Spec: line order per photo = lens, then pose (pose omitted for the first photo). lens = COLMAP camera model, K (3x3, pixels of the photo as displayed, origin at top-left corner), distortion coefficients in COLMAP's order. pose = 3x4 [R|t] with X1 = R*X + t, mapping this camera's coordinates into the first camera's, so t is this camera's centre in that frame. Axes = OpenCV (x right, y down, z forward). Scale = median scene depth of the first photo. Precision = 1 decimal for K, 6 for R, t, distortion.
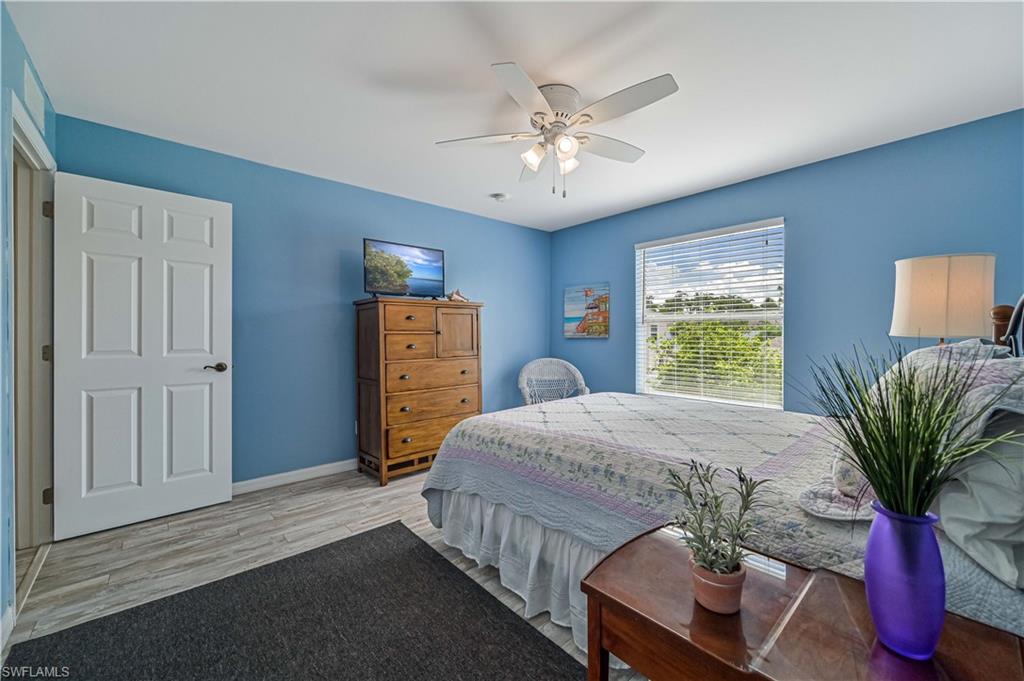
lens RADIAL K [[404.5, 0, 512.0], [0, 404.5, 340.5], [0, 0, 1]] dist [0.000623, -0.000058]
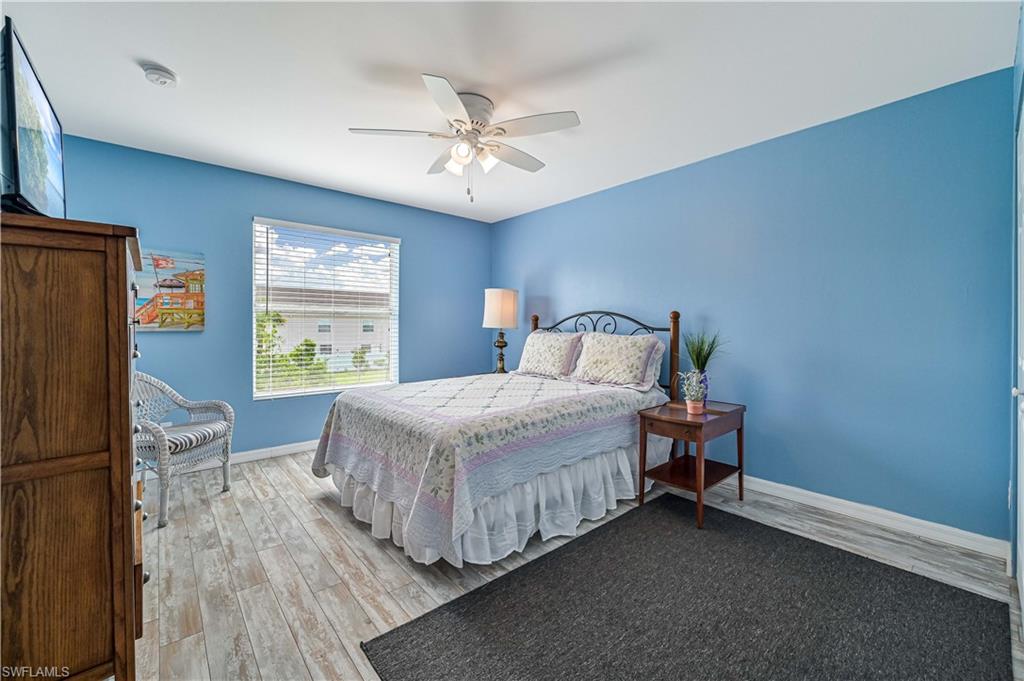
lens RADIAL K [[408.4, 0, 515.4], [0, 408.4, 331.6], [0, 0, 1]] dist [-0.000210, 0.000042]
pose [[0.011564, -0.010558, 0.999877, -0.650264], [0.011961, 0.999874, 0.010420, -0.008203], [-0.999862, 0.011839, 0.011689, 0.575814]]
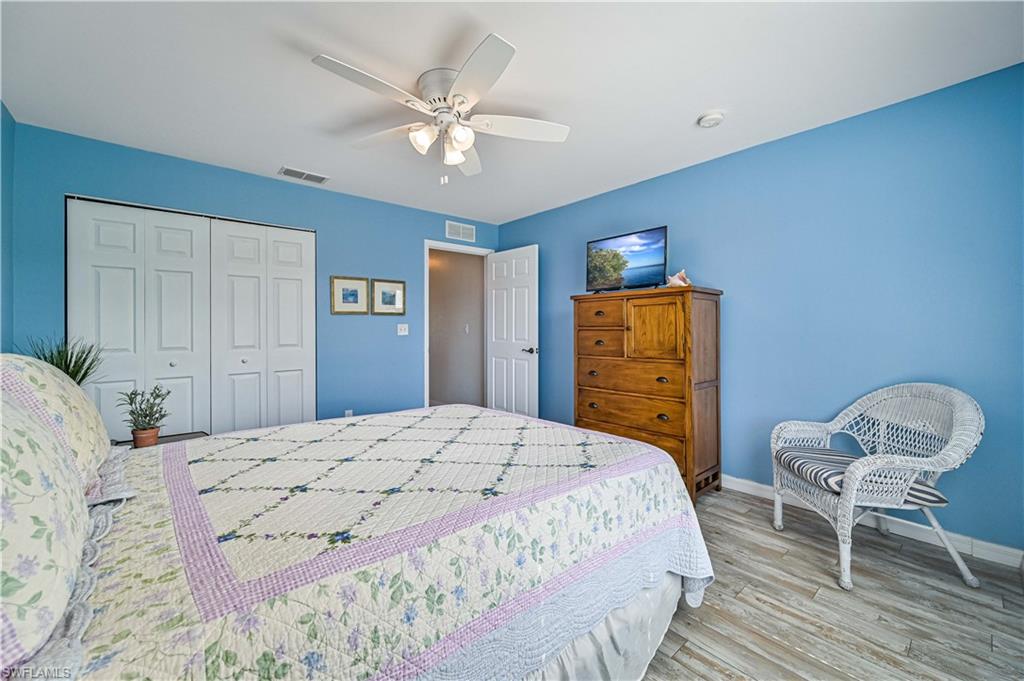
lens RADIAL K [[408.4, 0, 515.4], [0, 408.4, 331.6], [0, 0, 1]] dist [-0.000210, 0.000042]
pose [[-0.004284, 0.009342, -0.999947, 0.711780], [-0.013194, 0.999869, 0.009398, -0.018051], [0.999904, 0.013234, -0.004160, 0.780798]]
